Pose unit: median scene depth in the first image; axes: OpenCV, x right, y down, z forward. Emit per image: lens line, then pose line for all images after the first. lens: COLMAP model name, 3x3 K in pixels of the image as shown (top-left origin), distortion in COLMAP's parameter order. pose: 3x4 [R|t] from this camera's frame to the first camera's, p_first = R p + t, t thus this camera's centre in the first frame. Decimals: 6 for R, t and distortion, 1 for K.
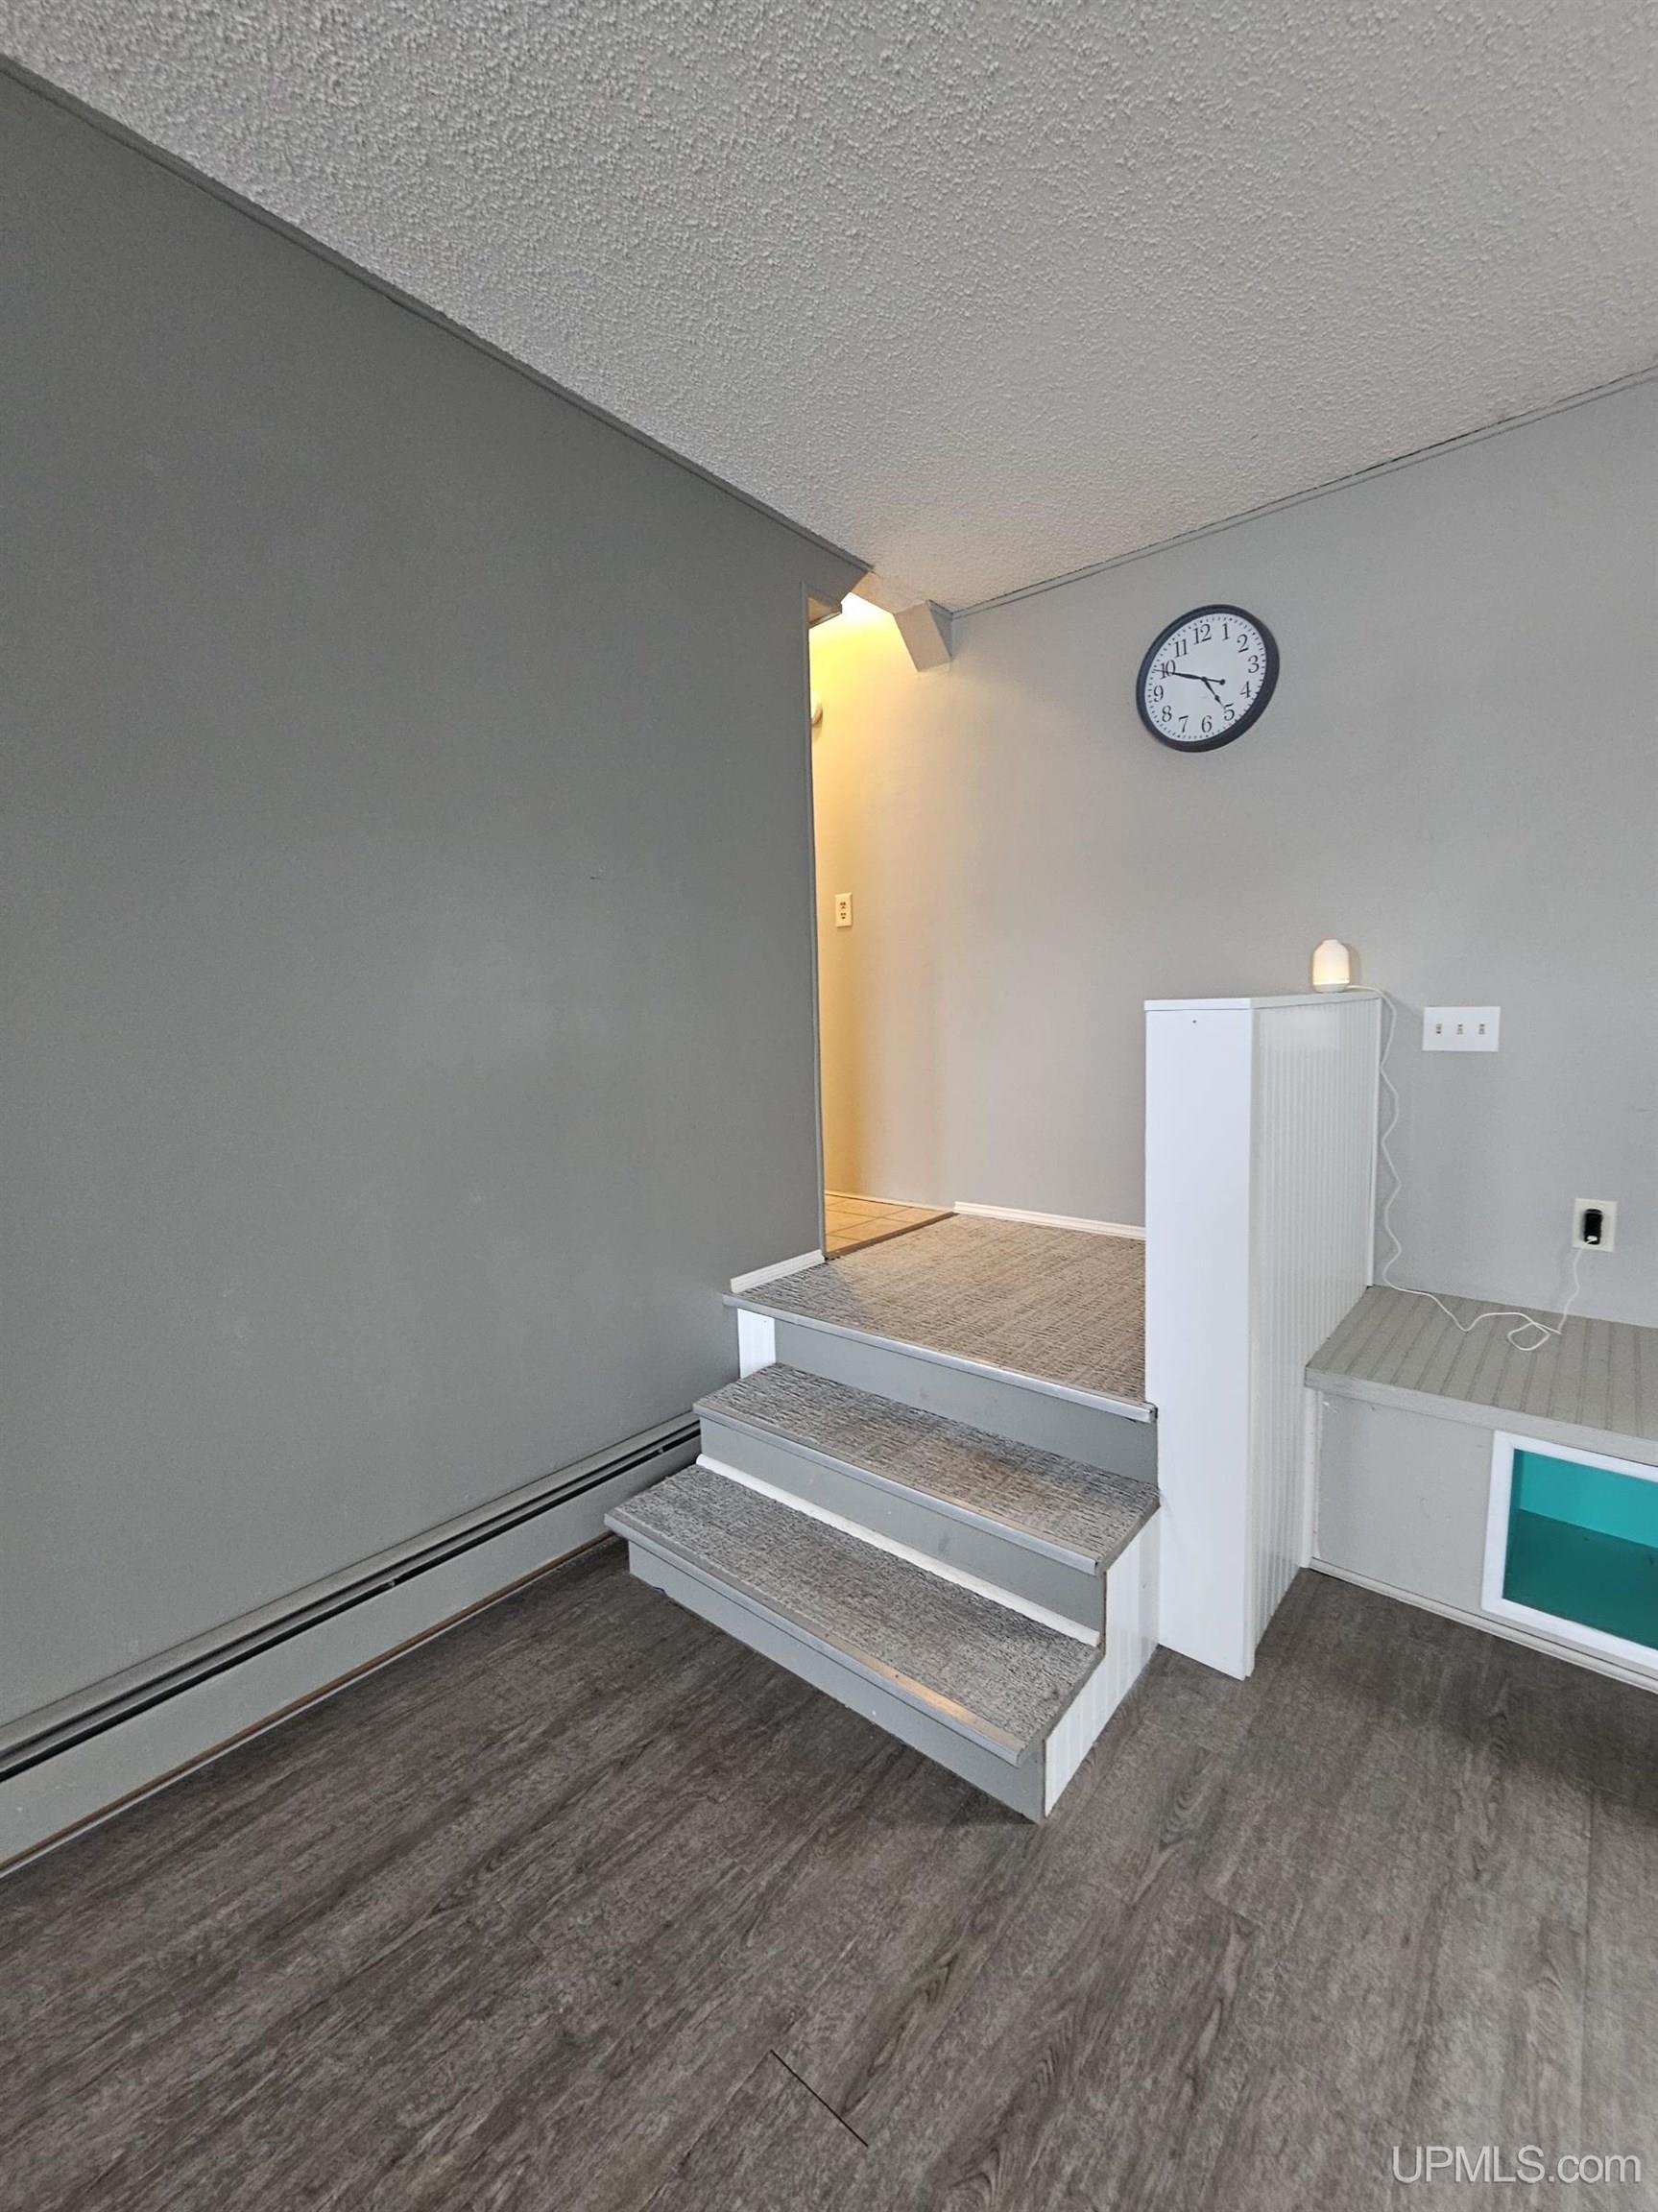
lens RADIAL K [[912.3, 0, 834.8], [0, 912.3, 1105.5], [0, 0, 1]] dist [-0.000616, 0.001114]
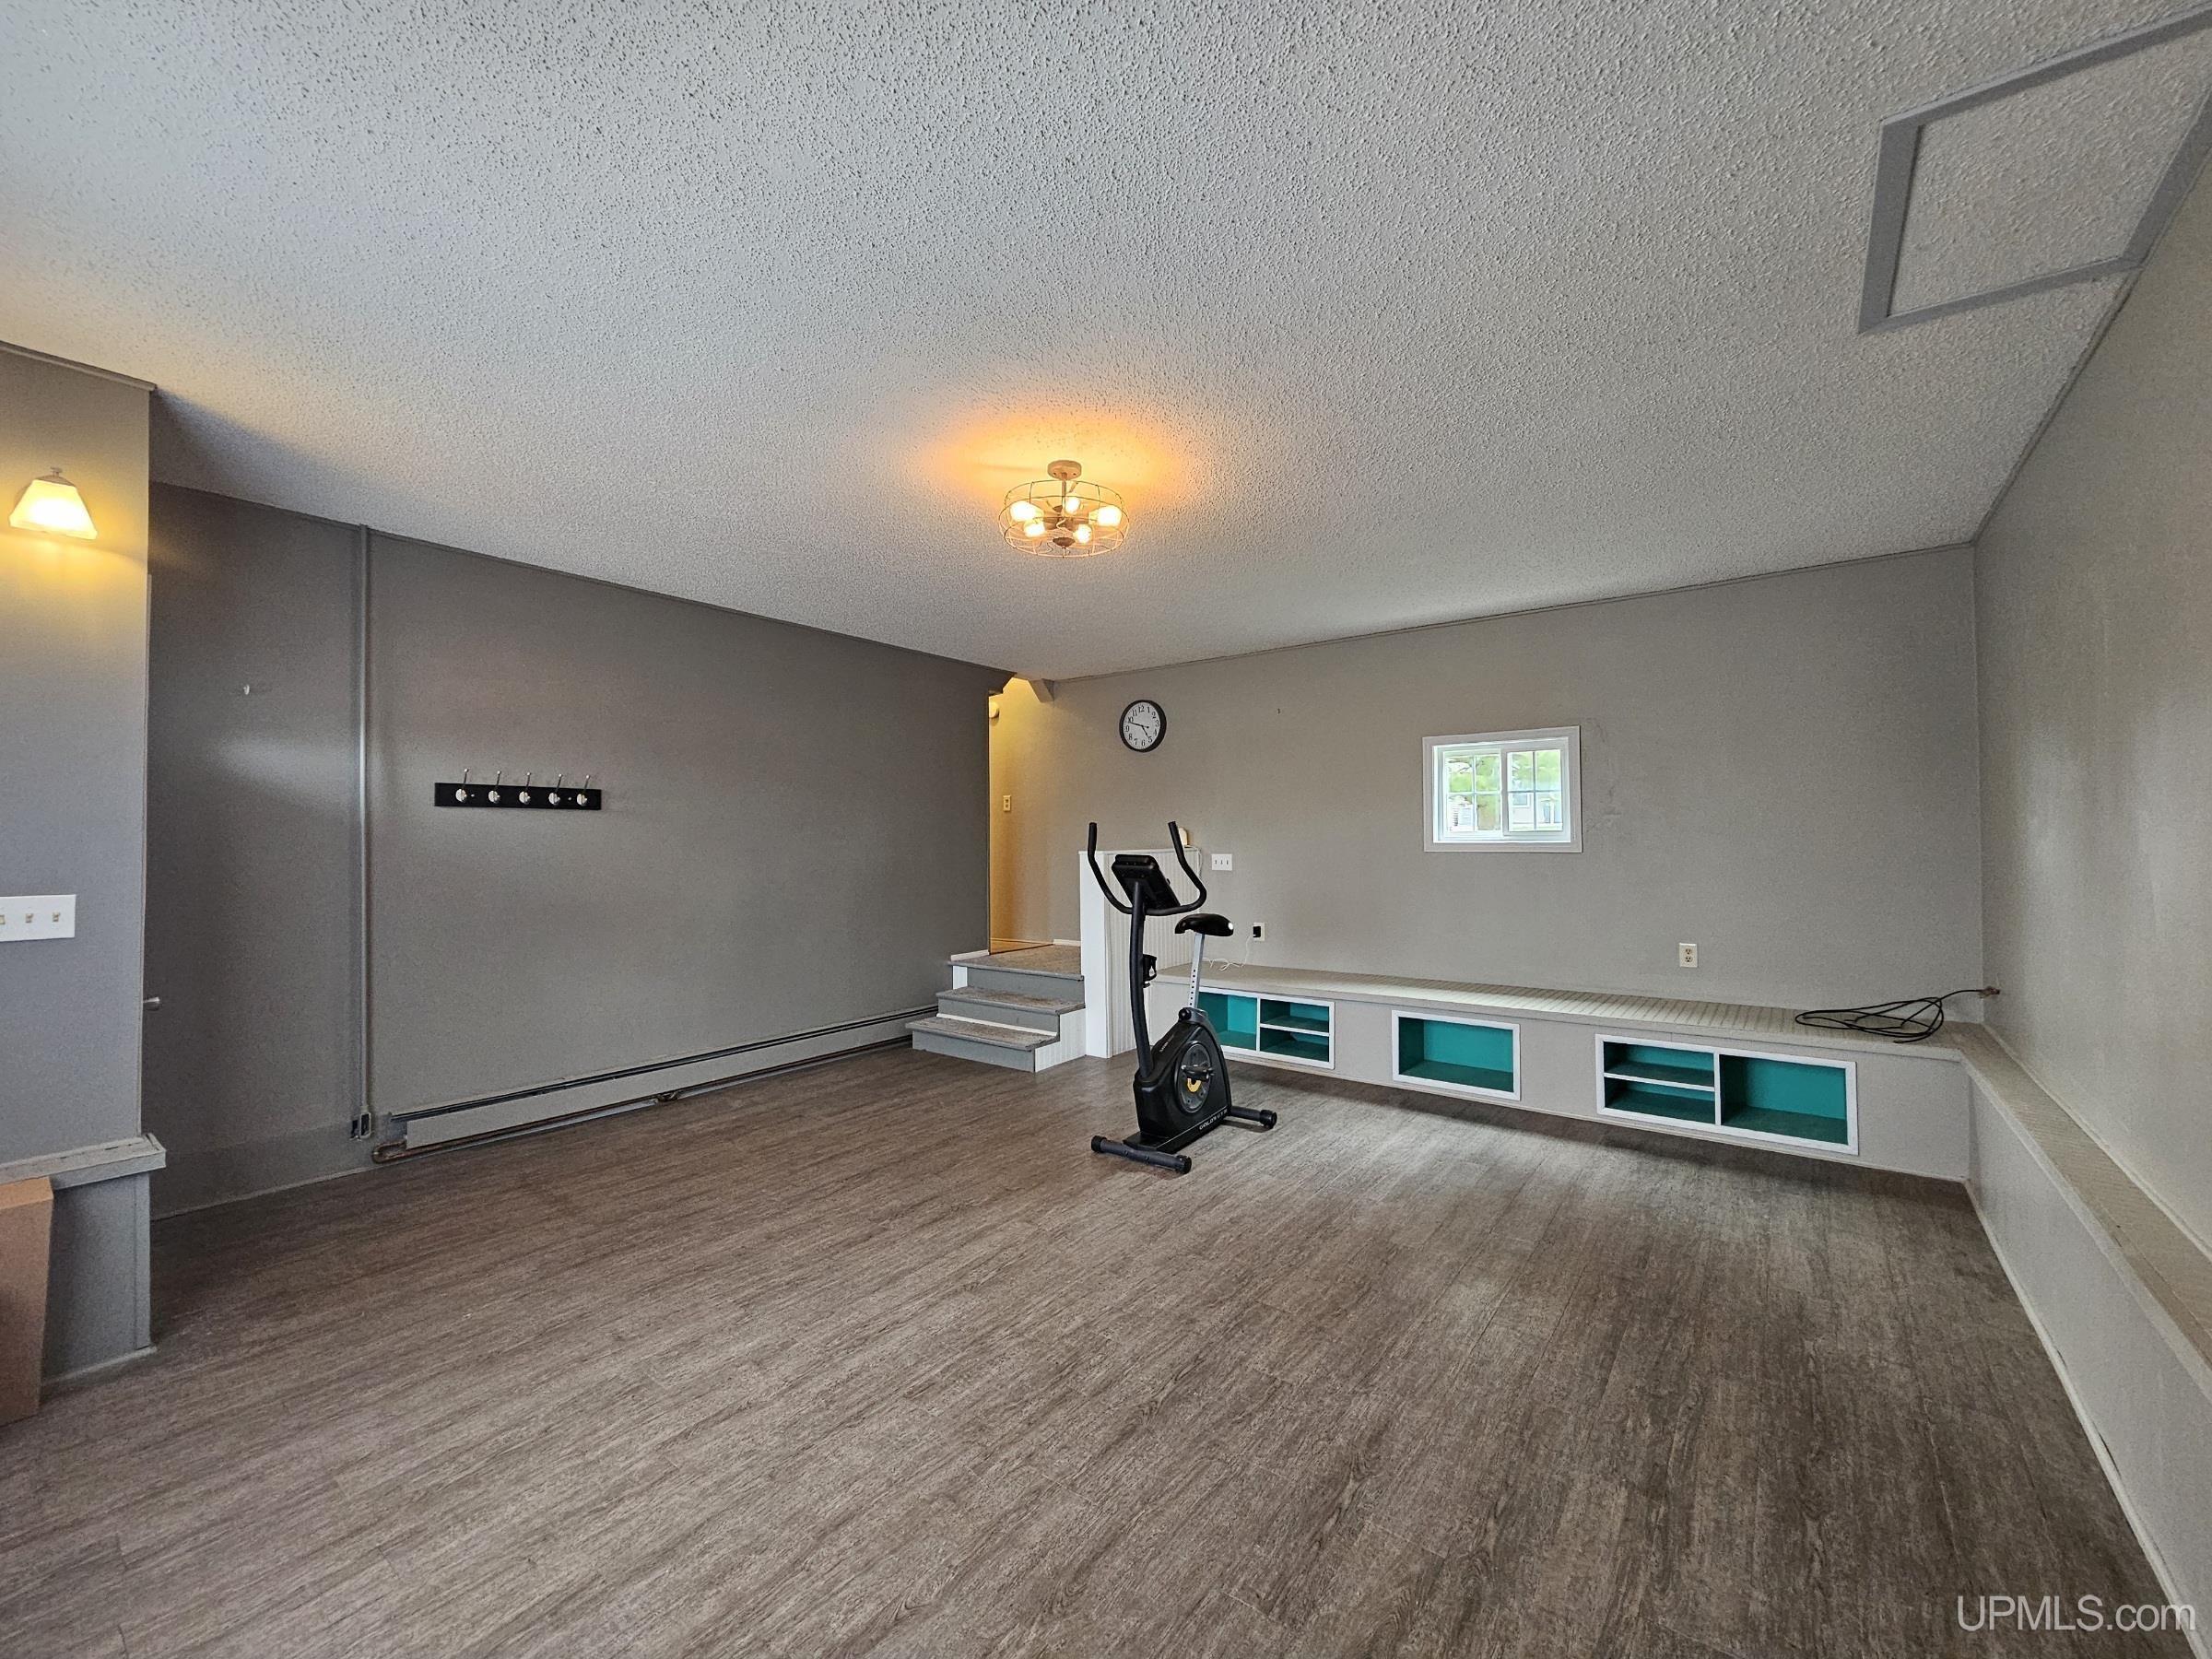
lens RADIAL K [[912.3, 0, 1101.4], [0, 912.3, 827.7], [0, 0, 1]] dist [-0.000616, 0.001114]
pose [[0.998278, 0.016896, 0.056177, 0.152132], [-0.010134, 0.992897, -0.118543, 0.127836], [-0.057781, 0.117770, 0.991358, -1.544393]]
